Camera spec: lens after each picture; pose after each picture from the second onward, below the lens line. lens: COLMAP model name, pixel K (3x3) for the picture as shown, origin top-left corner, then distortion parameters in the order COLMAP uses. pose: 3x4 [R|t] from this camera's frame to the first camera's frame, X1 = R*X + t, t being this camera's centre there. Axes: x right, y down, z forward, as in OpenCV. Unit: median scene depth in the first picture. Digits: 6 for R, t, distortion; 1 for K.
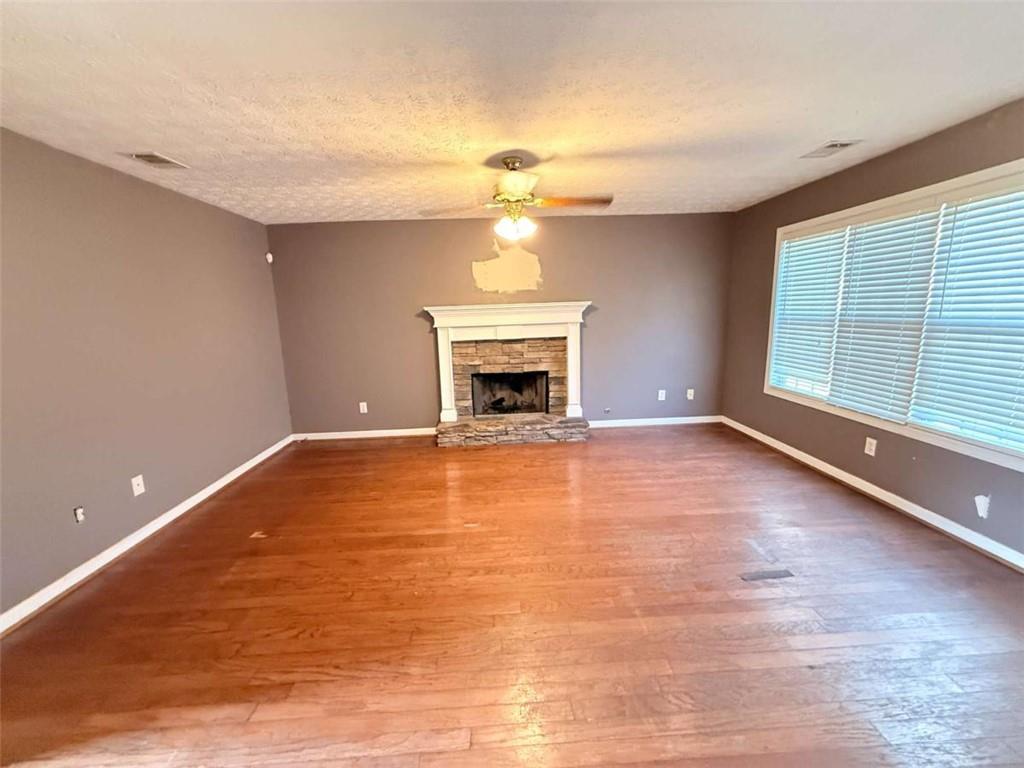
lens RADIAL K [[407.5, 0, 513.4], [0, 407.5, 382.4], [0, 0, 1]] dist [0.000659, 0.000225]
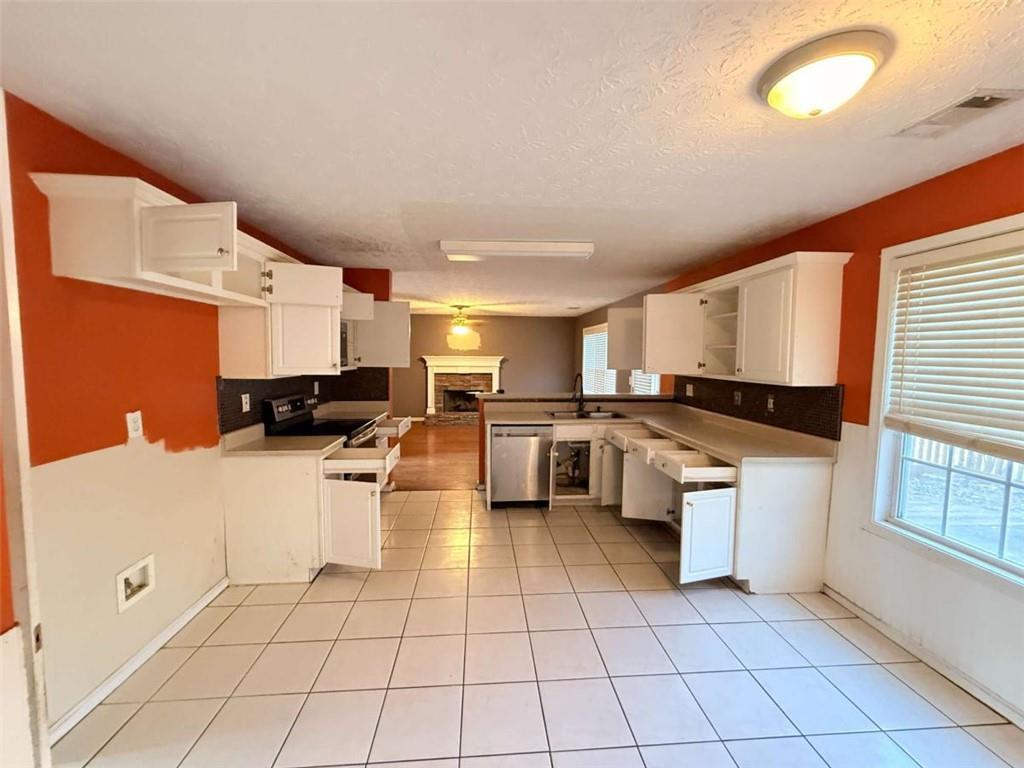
lens RADIAL K [[407.5, 0, 507.0], [0, 407.5, 382.7], [0, 0, 1]] dist [0.000659, 0.000225]
pose [[0.998979, 0.041704, 0.017386, 0.167832], [-0.039518, 0.993002, -0.111291, 0.151815], [-0.021906, 0.110491, 0.993636, -0.974821]]
